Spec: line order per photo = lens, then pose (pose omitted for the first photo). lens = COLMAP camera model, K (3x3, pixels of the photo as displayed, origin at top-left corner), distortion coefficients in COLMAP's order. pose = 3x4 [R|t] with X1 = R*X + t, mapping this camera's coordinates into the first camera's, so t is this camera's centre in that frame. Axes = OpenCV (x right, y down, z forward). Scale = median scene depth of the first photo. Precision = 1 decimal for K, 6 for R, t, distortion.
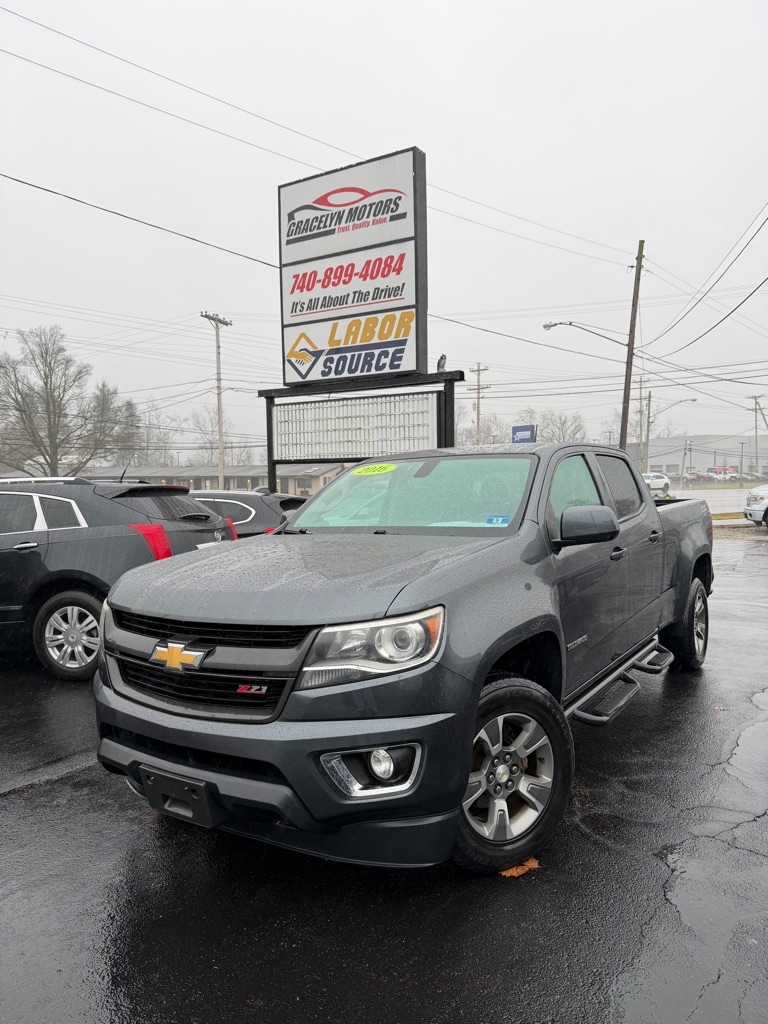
lens RADIAL K [[741.4, 0, 384.7], [0, 741.4, 535.9], [0, 0, 1]] dist [0.005357, -0.015711]
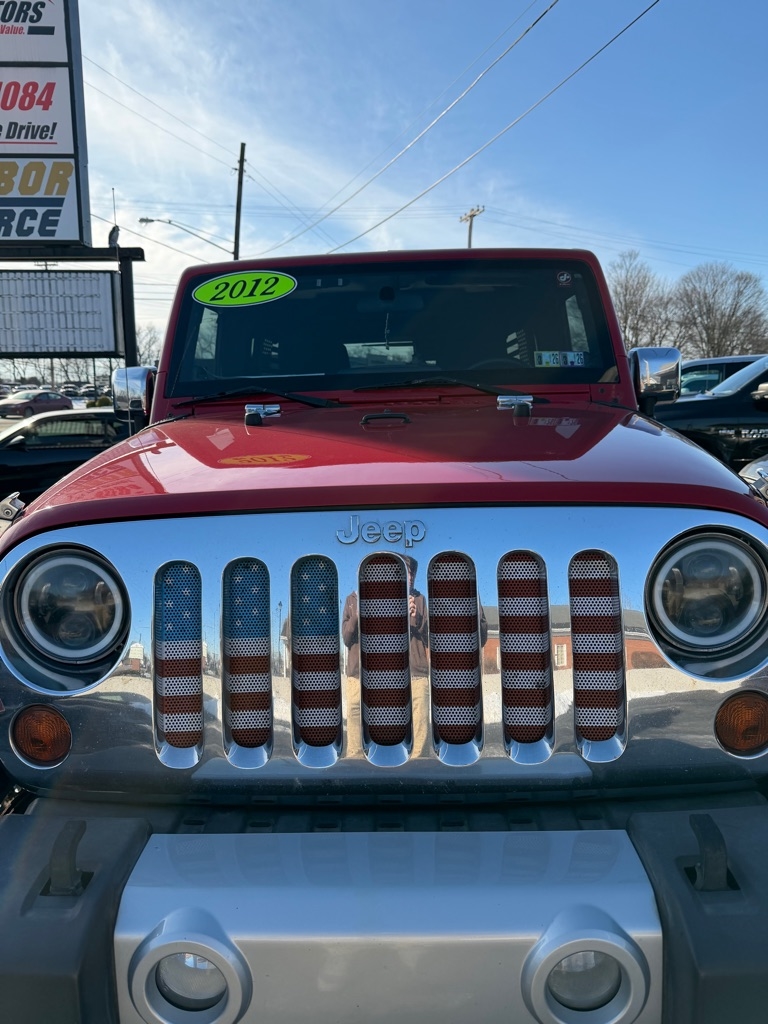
lens RADIAL K [[741.4, 0, 399.8], [0, 741.4, 516.8], [0, 0, 1]] dist [0.005357, -0.015711]
pose [[0.836195, -0.073470, 0.543488, -0.118656], [0.026443, 0.995235, 0.093853, 0.002605], [-0.547794, -0.064108, 0.834154, 0.135230]]
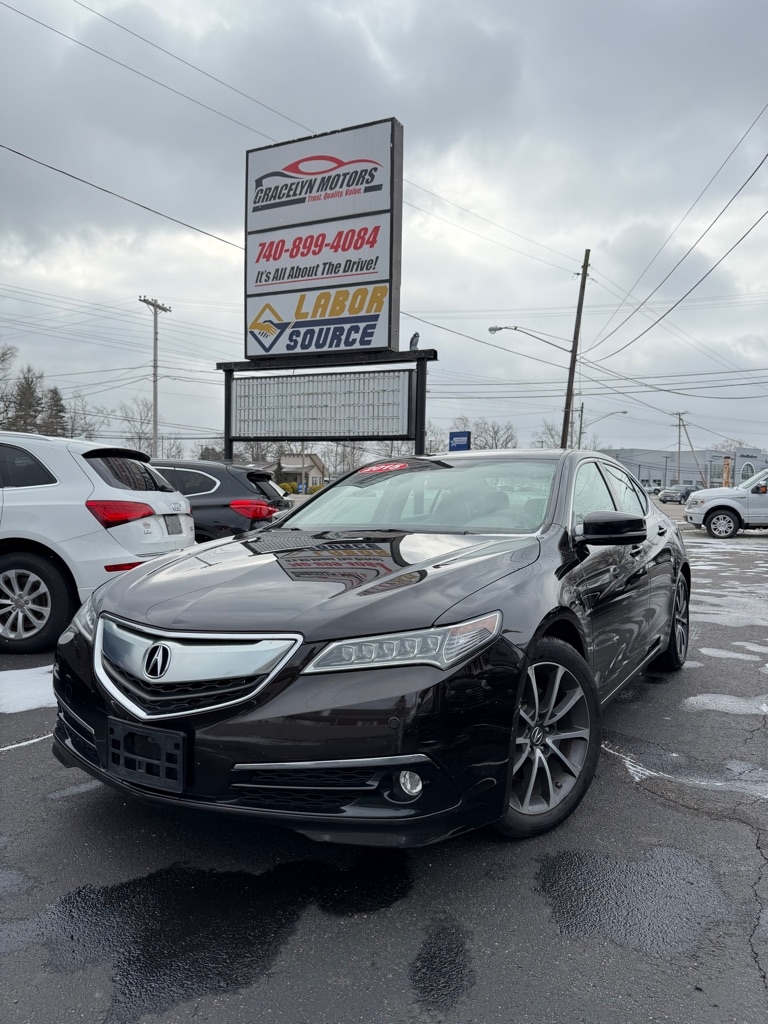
lens RADIAL K [[741.4, 0, 392.3], [0, 741.4, 530.2], [0, 0, 1]] dist [0.005357, -0.015711]
pose [[0.994213, 0.028316, 0.103628, -0.043844], [-0.026948, 0.999530, -0.014584, 0.028551], [-0.103992, 0.011707, 0.994509, 0.038561]]
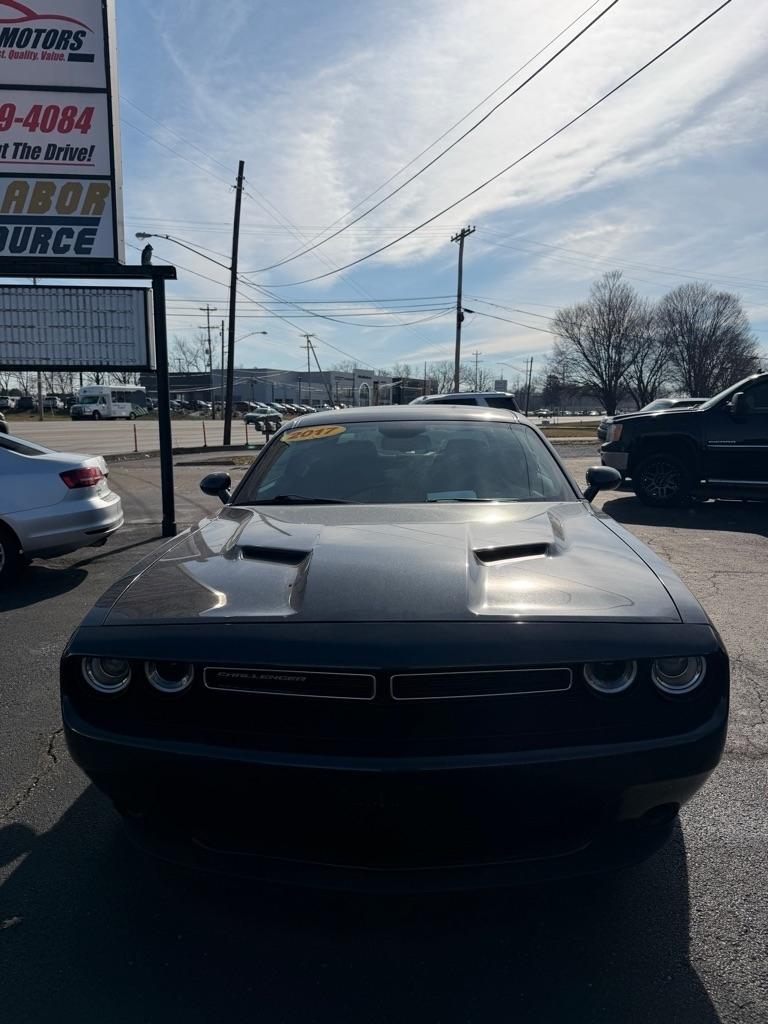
lens RADIAL K [[741.4, 0, 408.6], [0, 741.4, 514.9], [0, 0, 1]] dist [0.005357, -0.015711]
pose [[0.817138, -0.058891, 0.573426, -0.171612], [0.020940, 0.997144, 0.072567, 0.004059], [-0.576061, -0.047290, 0.816037, 0.132618]]
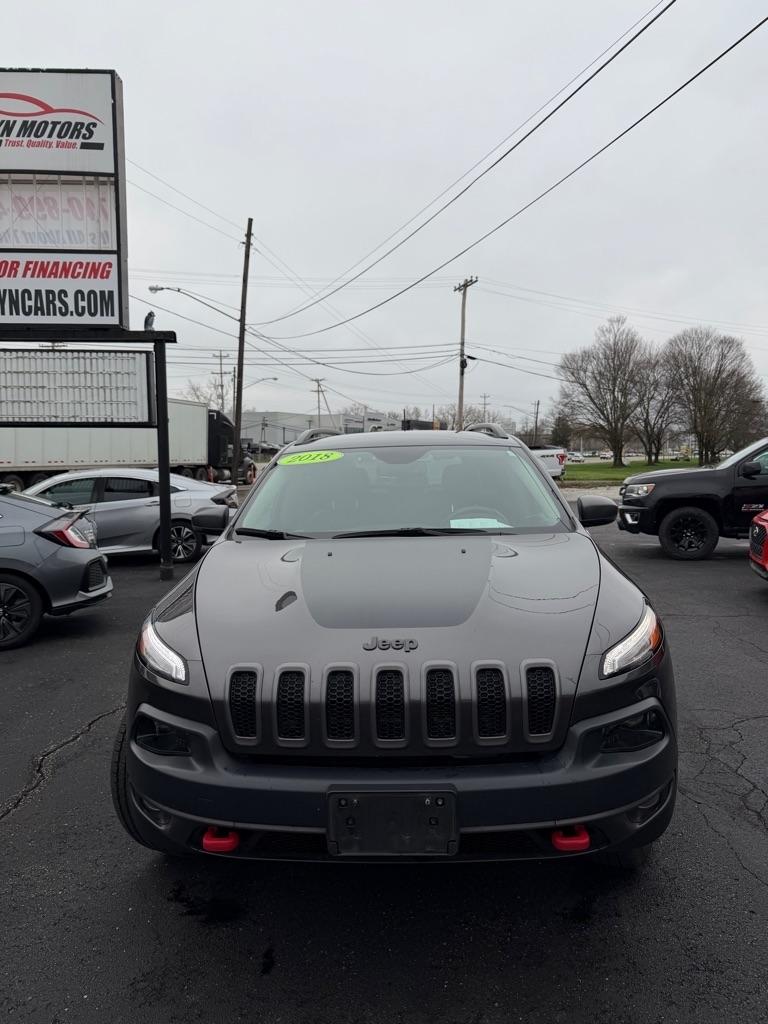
lens RADIAL K [[741.4, 0, 408.3], [0, 741.4, 518.9], [0, 0, 1]] dist [0.005357, -0.015711]
pose [[0.826297, -0.032109, 0.562319, -0.172728], [0.023551, 0.999470, 0.022464, -0.003994], [-0.562742, -0.005319, 0.826616, 0.069959]]
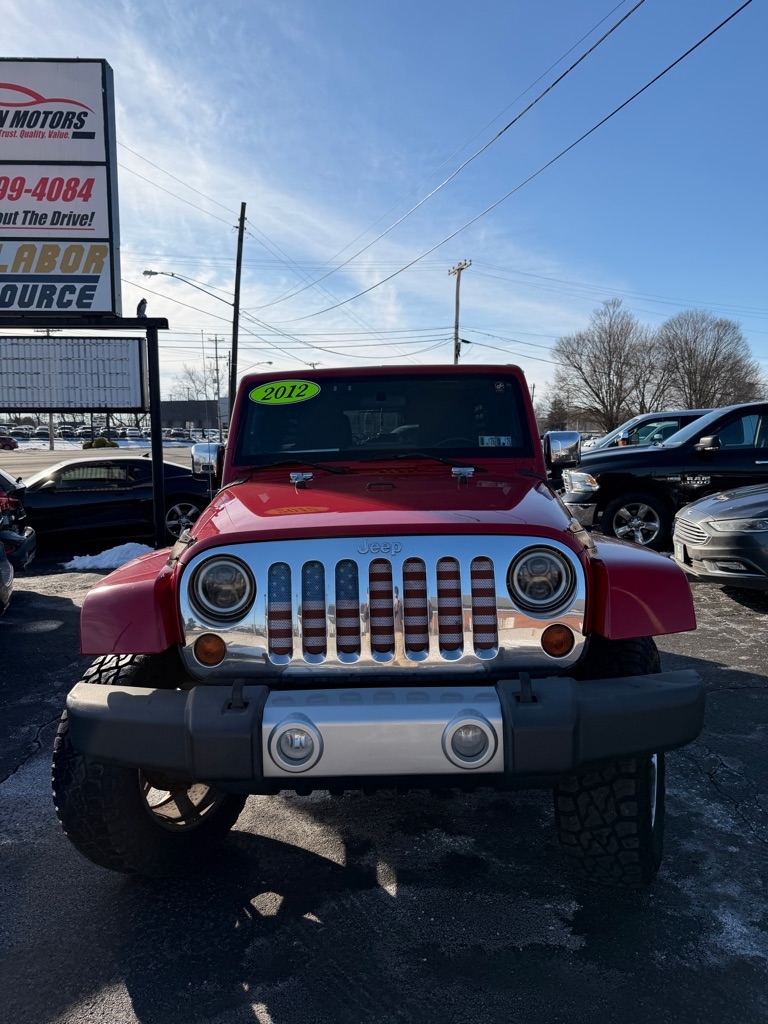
lens RADIAL K [[741.4, 0, 404.5], [0, 741.4, 514.9], [0, 0, 1]] dist [0.005357, -0.015711]
pose [[0.826635, -0.042964, 0.561096, -0.175270], [0.025637, 0.998921, 0.038719, -0.002908], [-0.562155, -0.017622, 0.826844, 0.047077]]
